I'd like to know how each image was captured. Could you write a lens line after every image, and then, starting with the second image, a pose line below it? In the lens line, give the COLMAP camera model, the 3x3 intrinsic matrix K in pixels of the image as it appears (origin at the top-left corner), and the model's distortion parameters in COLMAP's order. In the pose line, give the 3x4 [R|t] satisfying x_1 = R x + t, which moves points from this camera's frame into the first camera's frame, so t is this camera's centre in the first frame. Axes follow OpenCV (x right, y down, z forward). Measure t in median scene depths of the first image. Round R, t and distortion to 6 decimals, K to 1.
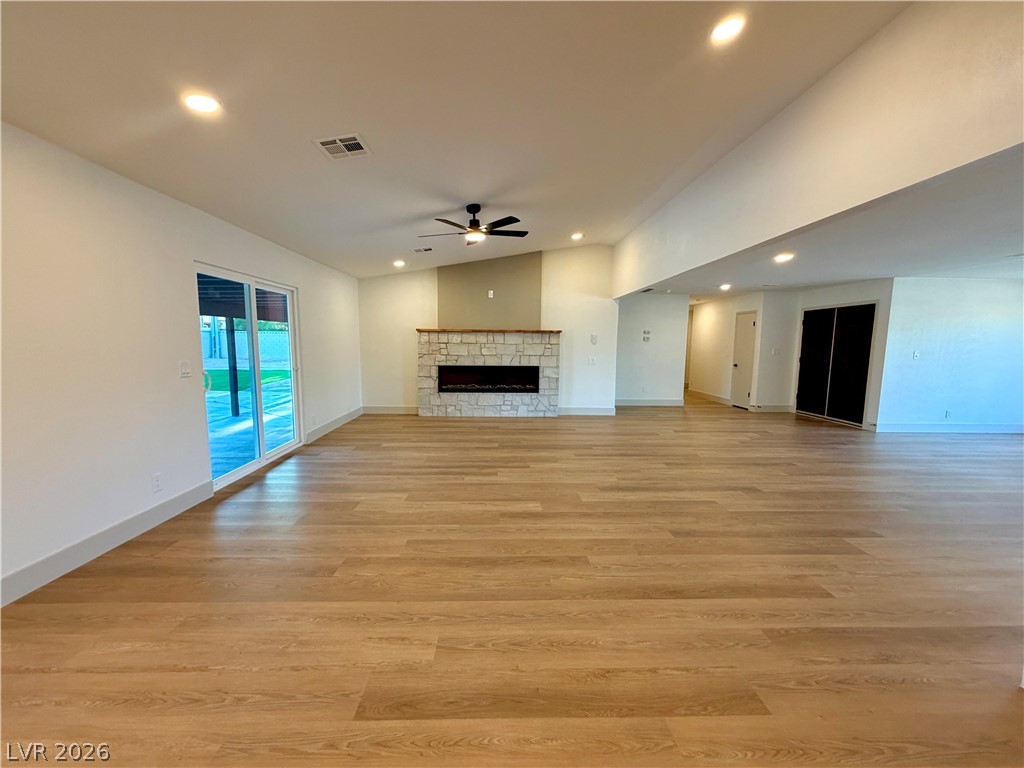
lens RADIAL K [[409.6, 0, 511.9], [0, 409.6, 386.7], [0, 0, 1]] dist [-0.001287, 0.000803]
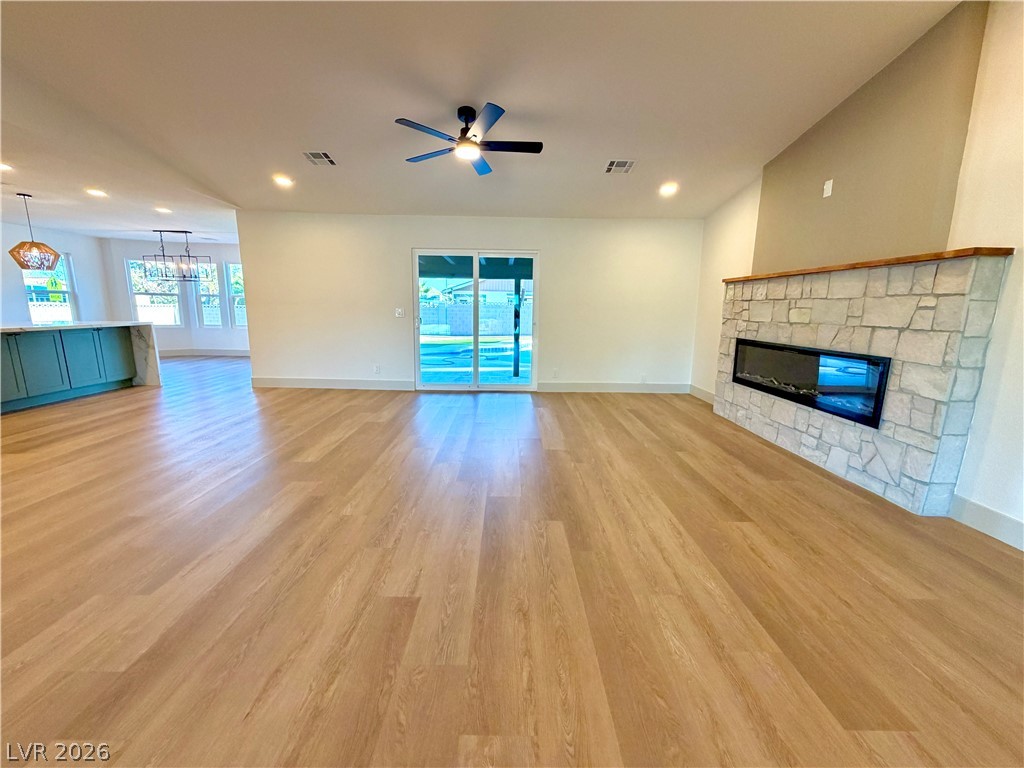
lens RADIAL K [[409.6, 0, 506.4], [0, 409.6, 386.5], [0, 0, 1]] dist [-0.001287, 0.000803]
pose [[-0.028264, 0.180241, -0.983216, 0.438707], [-0.123707, 0.975417, 0.182367, -0.049643], [0.991916, 0.126785, -0.005272, 0.665880]]
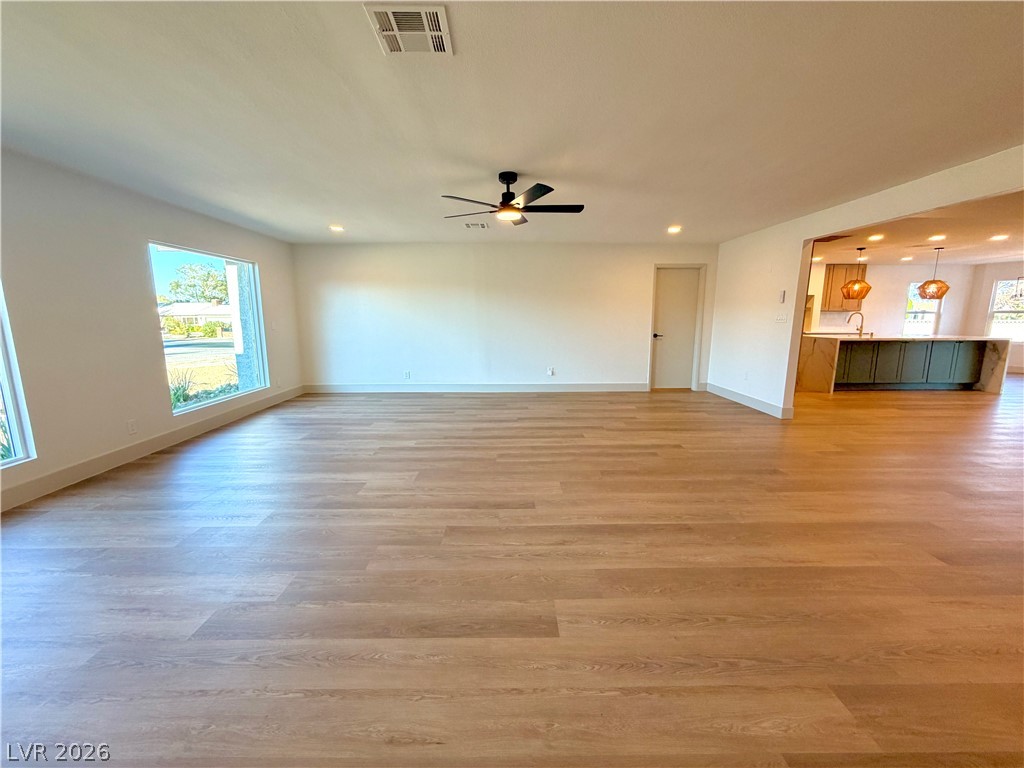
lens RADIAL K [[409.6, 0, 508.7], [0, 409.6, 382.8], [0, 0, 1]] dist [-0.001287, 0.000803]
pose [[-0.999303, -0.013224, 0.034908, 0.595890], [-0.003536, 0.964477, 0.264144, -0.067665], [-0.037161, 0.263836, -0.963851, 0.794374]]
